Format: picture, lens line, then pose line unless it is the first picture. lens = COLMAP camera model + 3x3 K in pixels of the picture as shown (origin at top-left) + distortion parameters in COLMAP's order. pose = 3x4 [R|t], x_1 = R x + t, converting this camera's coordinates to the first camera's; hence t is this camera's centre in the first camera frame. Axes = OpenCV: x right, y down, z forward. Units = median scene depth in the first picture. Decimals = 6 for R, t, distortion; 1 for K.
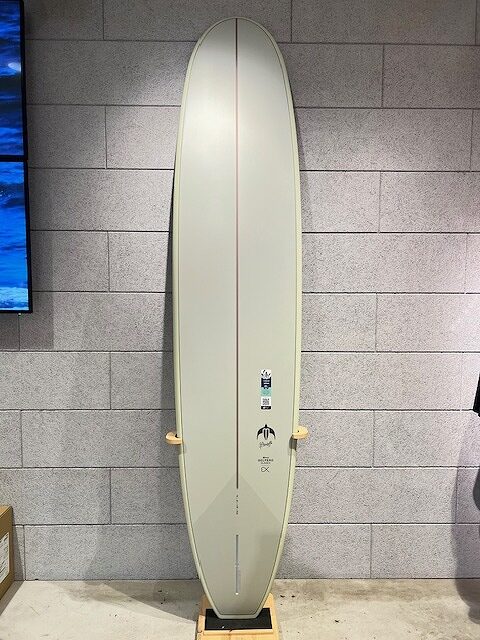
lens RADIAL K [[477.0, 0, 239.5], [0, 477.0, 322.7], [0, 0, 1]] dist [0.044083, -0.051329]
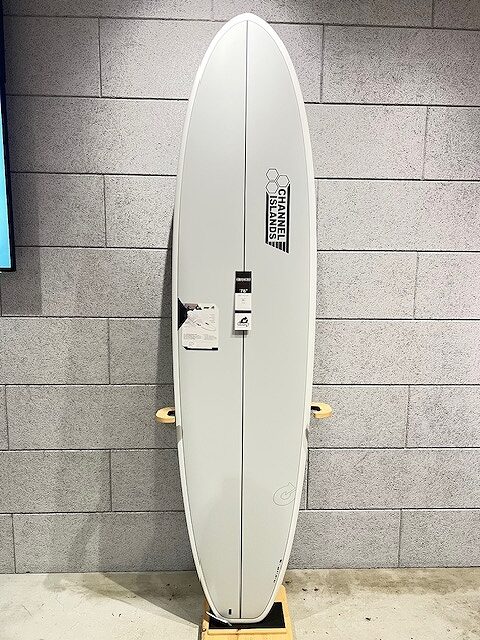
lens RADIAL K [[477.0, 0, 240.7], [0, 477.0, 323.1], [0, 0, 1]] dist [0.044083, -0.051329]
pose [[0.999691, 0.003991, 0.024553, -0.053088], [-0.005596, 0.997826, 0.065660, 0.012250], [-0.024237, -0.065777, 0.997540, 0.135065]]
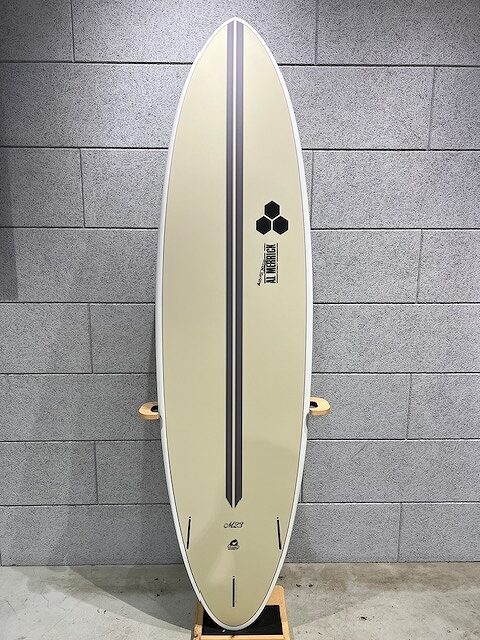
lens RADIAL K [[477.0, 0, 237.1], [0, 477.0, 323.0], [0, 0, 1]] dist [0.044083, -0.051329]
pose [[0.999995, -0.001327, 0.002809, -0.022035], [0.001004, 0.993684, 0.112207, 0.003519], [-0.002940, -0.112203, 0.993681, 0.191639]]
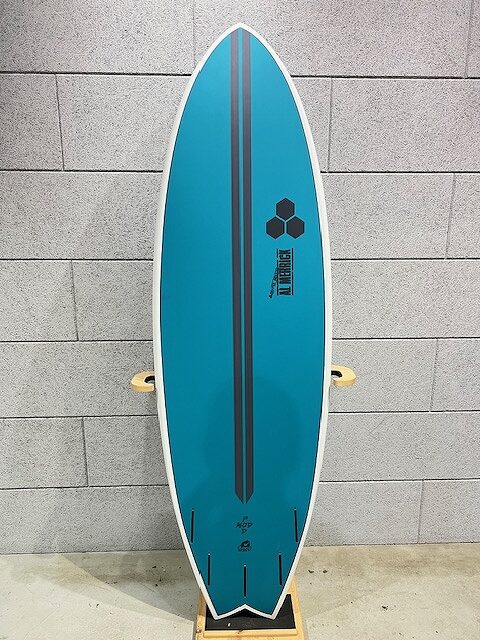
lens RADIAL K [[477.0, 0, 241.7], [0, 477.0, 318.5], [0, 0, 1]] dist [0.044083, -0.051329]
pose [[0.999726, -0.007703, 0.022121, -0.037414], [0.004045, 0.986962, 0.160903, 0.033053], [-0.023072, -0.160769, 0.986722, 0.288271]]
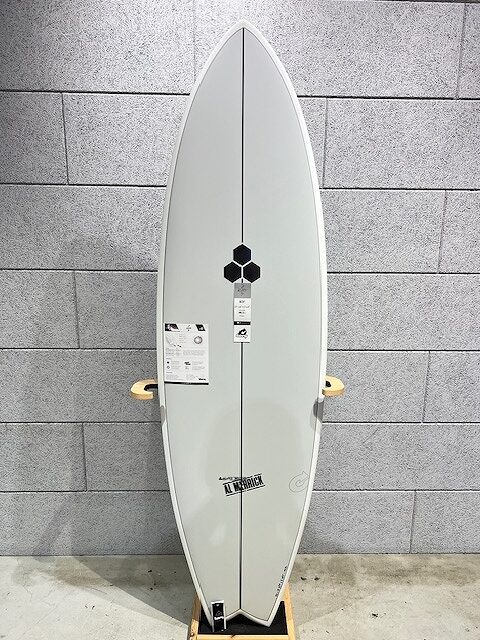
lens RADIAL K [[477.0, 0, 240.5], [0, 477.0, 322.7], [0, 0, 1]] dist [0.044083, -0.051329]
pose [[0.999944, 0.005288, 0.009164, -0.024292], [-0.006576, 0.989156, 0.146719, 0.030705], [-0.008289, -0.146771, 0.989136, 0.267329]]
